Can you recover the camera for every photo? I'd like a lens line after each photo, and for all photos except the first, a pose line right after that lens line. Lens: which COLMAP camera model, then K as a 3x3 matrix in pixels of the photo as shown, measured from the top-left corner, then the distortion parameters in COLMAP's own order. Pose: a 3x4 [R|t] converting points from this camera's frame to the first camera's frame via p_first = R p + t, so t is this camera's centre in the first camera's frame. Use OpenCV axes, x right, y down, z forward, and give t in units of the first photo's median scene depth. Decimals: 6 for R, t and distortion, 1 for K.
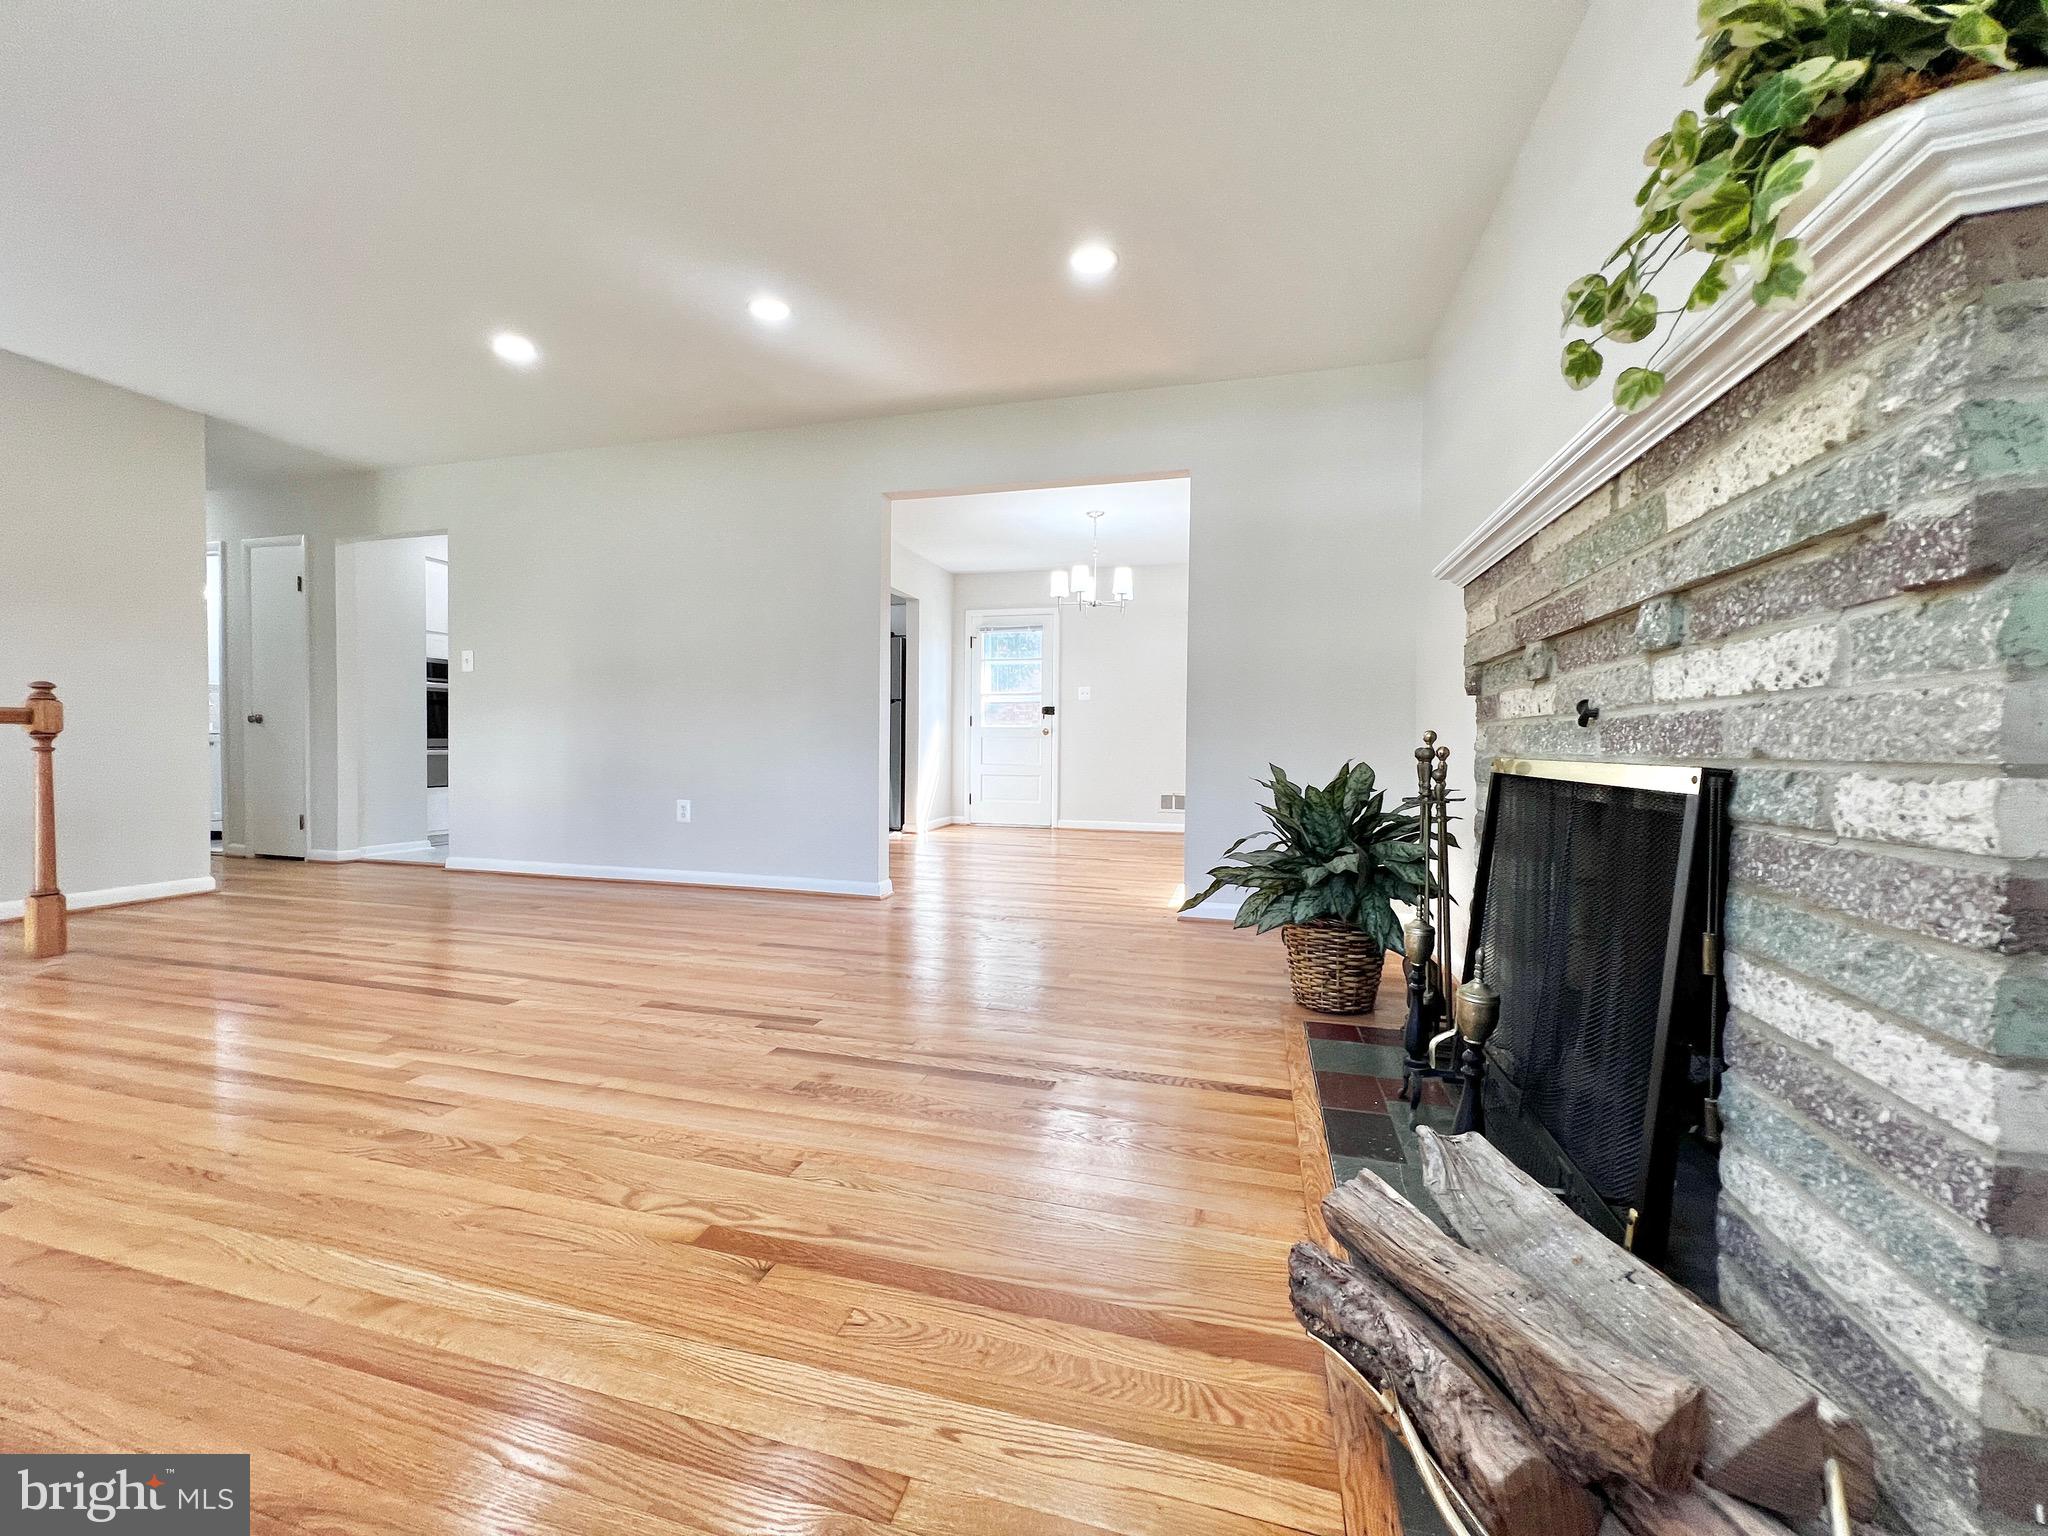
lens RADIAL K [[822.2, 0, 1019.0], [0, 822.2, 760.9], [0, 0, 1]] dist [-0.001273, -0.000205]
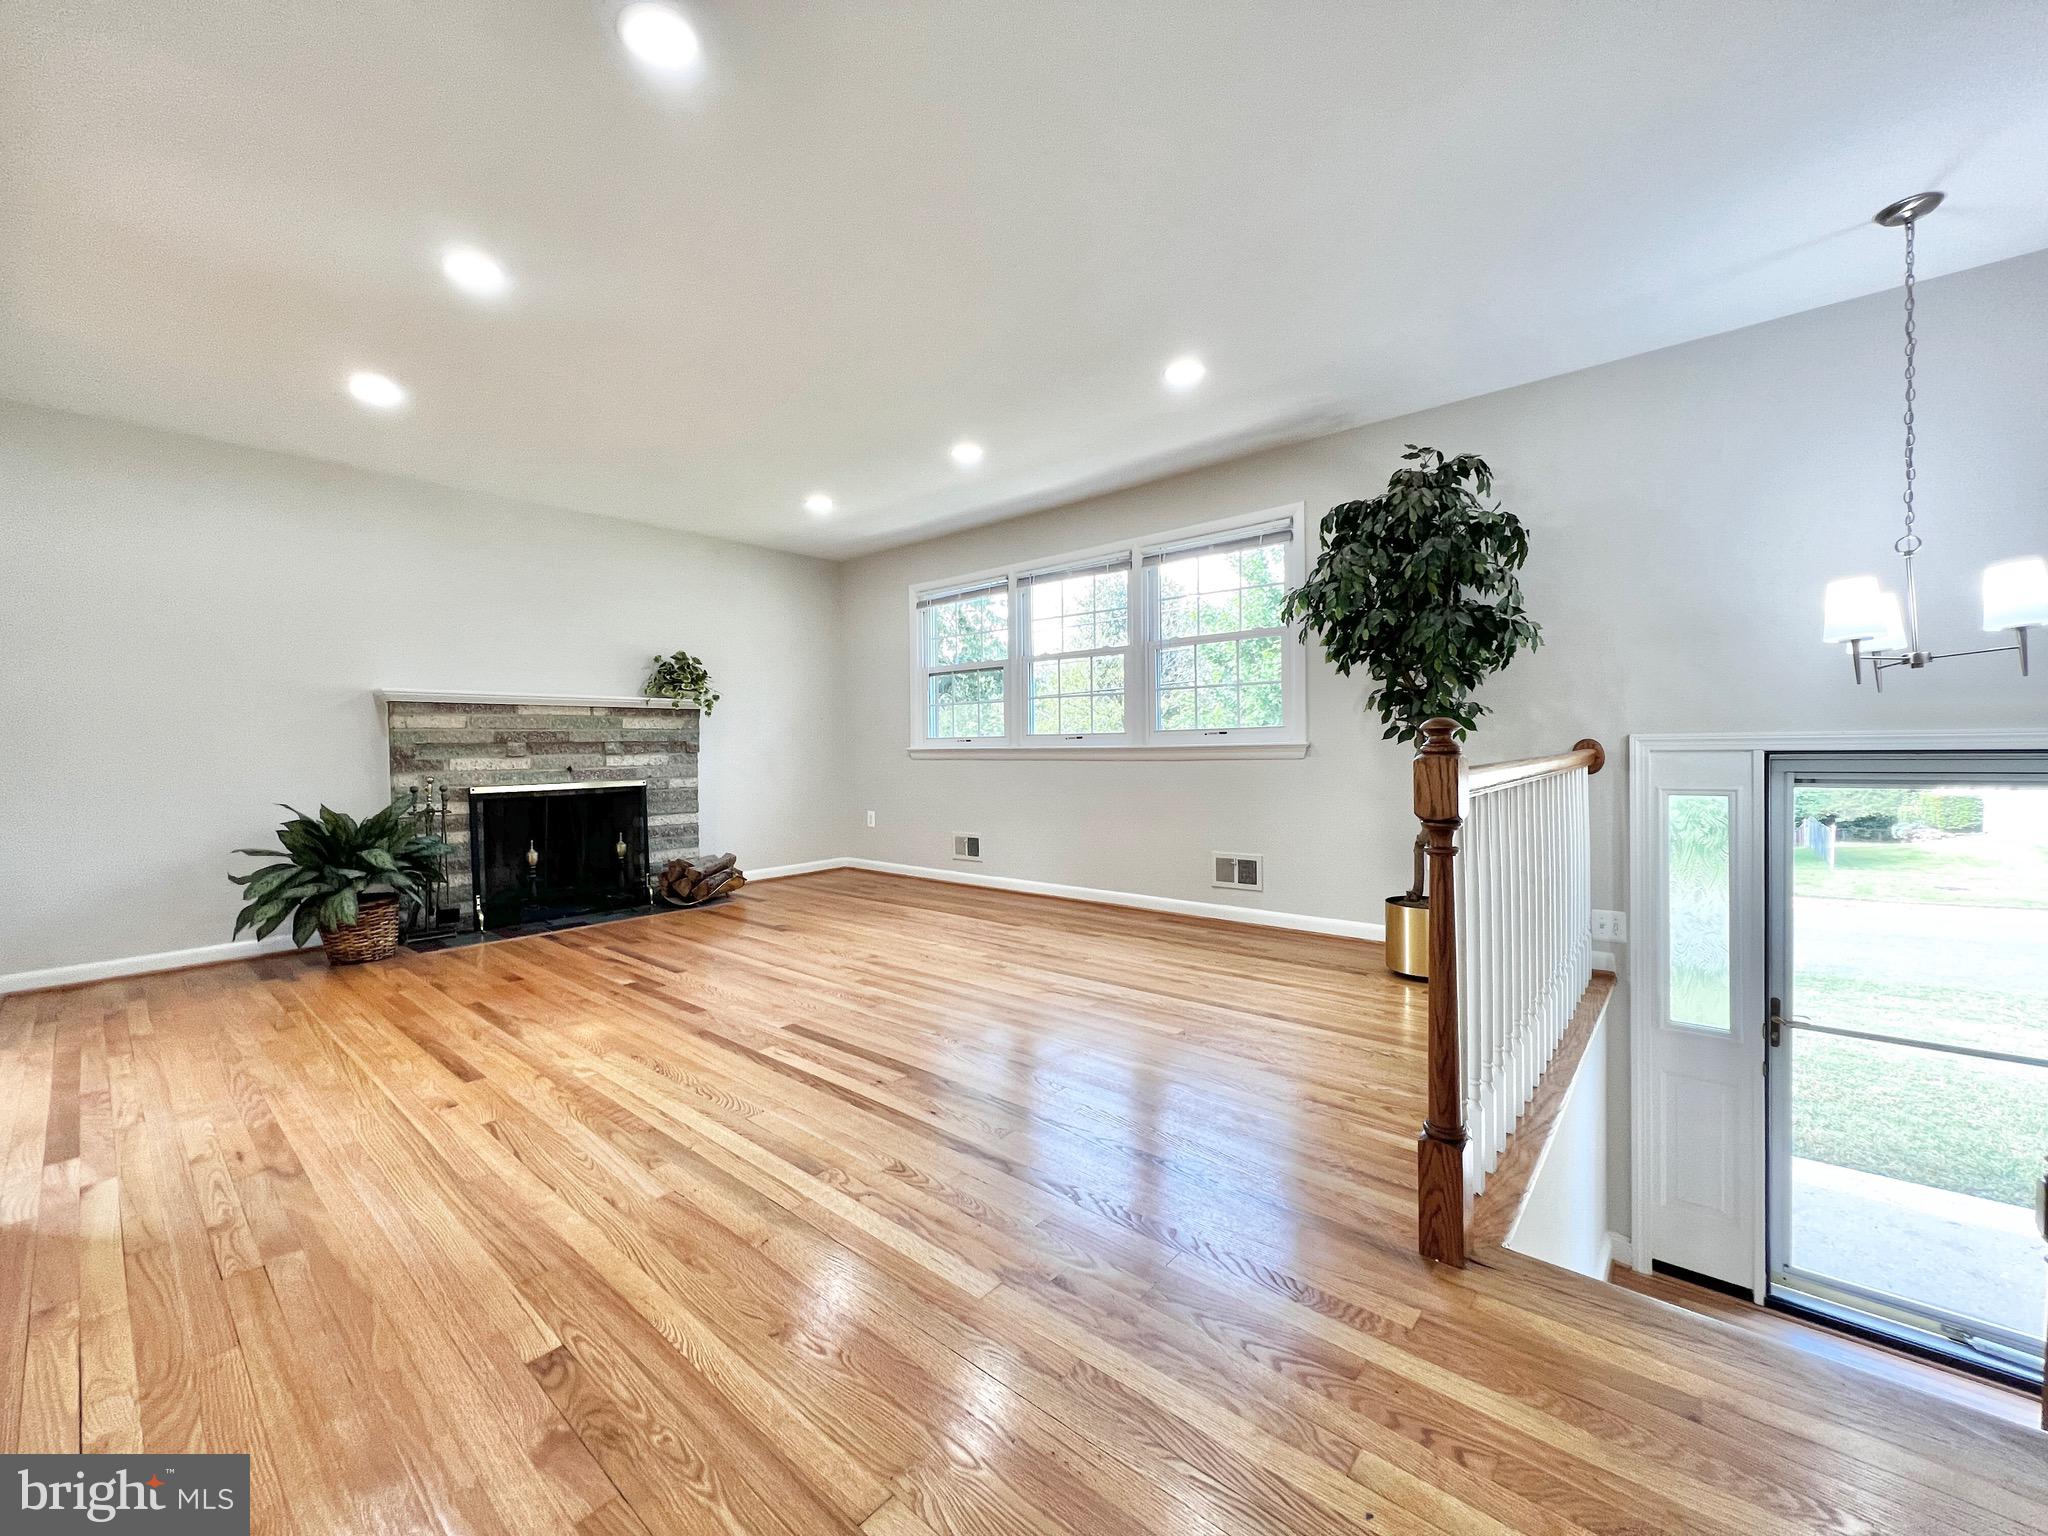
lens RADIAL K [[822.2, 0, 1019.0], [0, 822.2, 760.9], [0, 0, 1]] dist [-0.001273, -0.000205]
pose [[-0.905078, -0.000687, 0.425246, -1.536577], [0.019251, 0.998907, 0.042587, -0.127097], [-0.424811, 0.046731, -0.904075, 2.071005]]
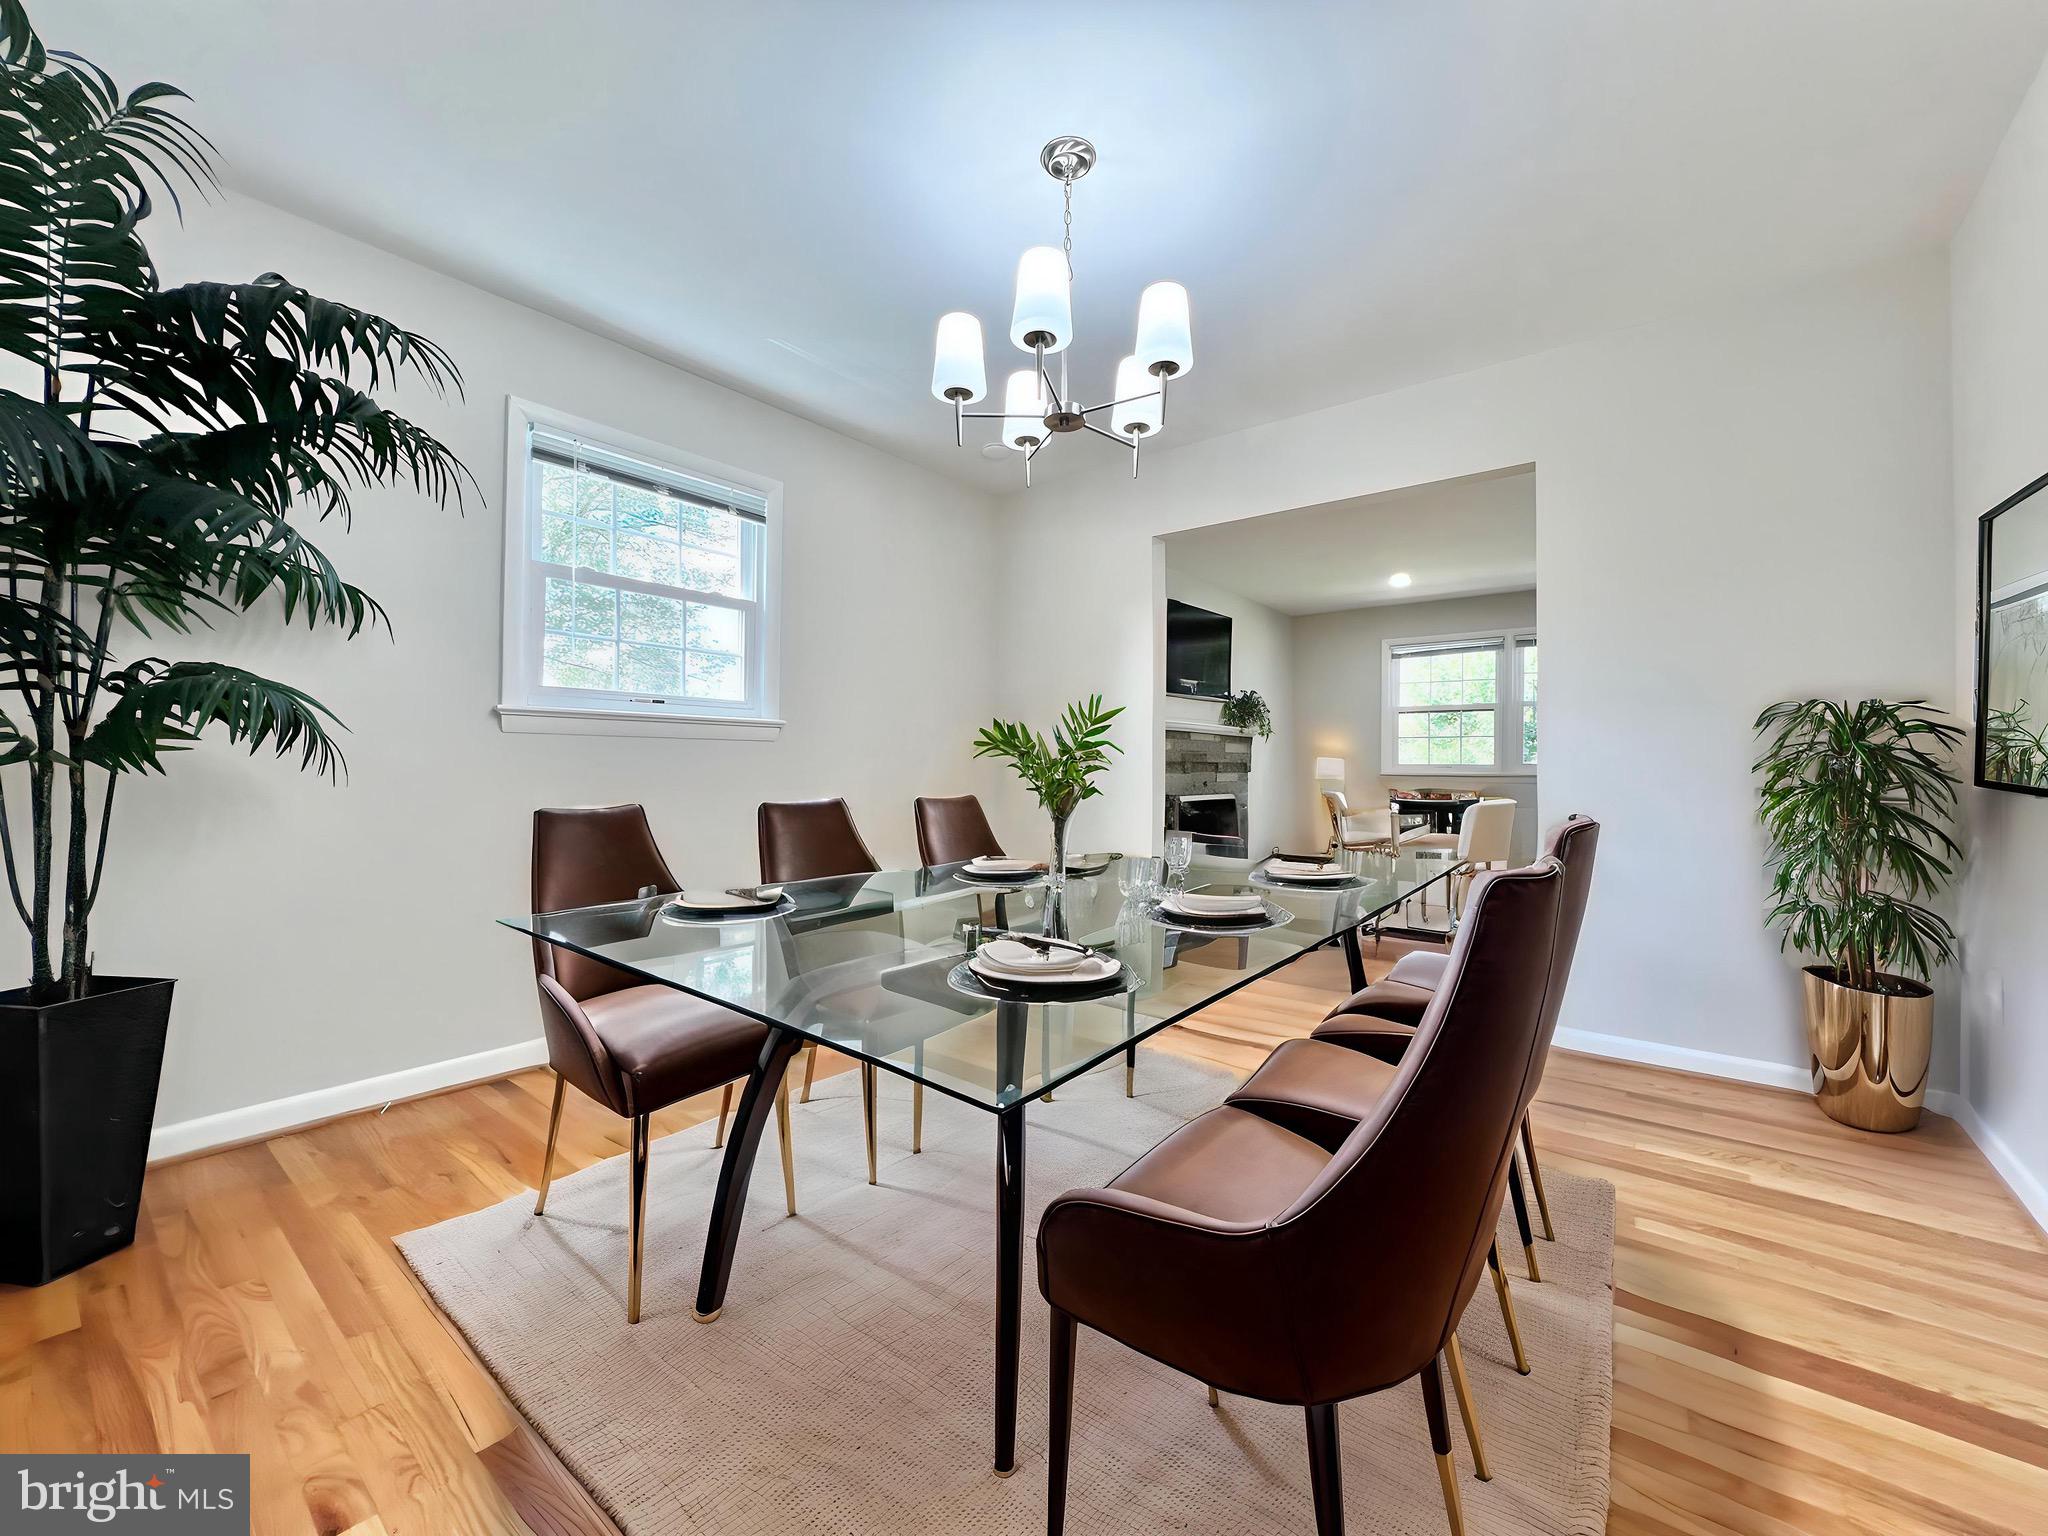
lens RADIAL K [[822.2, 0, 1019.0], [0, 822.2, 760.9], [0, 0, 1]] dist [-0.001273, -0.000205]
pose [[-0.922861, -0.011333, 0.384967, -0.030603], [-0.005770, 0.999862, 0.015603, -0.150461], [-0.385090, 0.012179, -0.922799, 3.336020]]
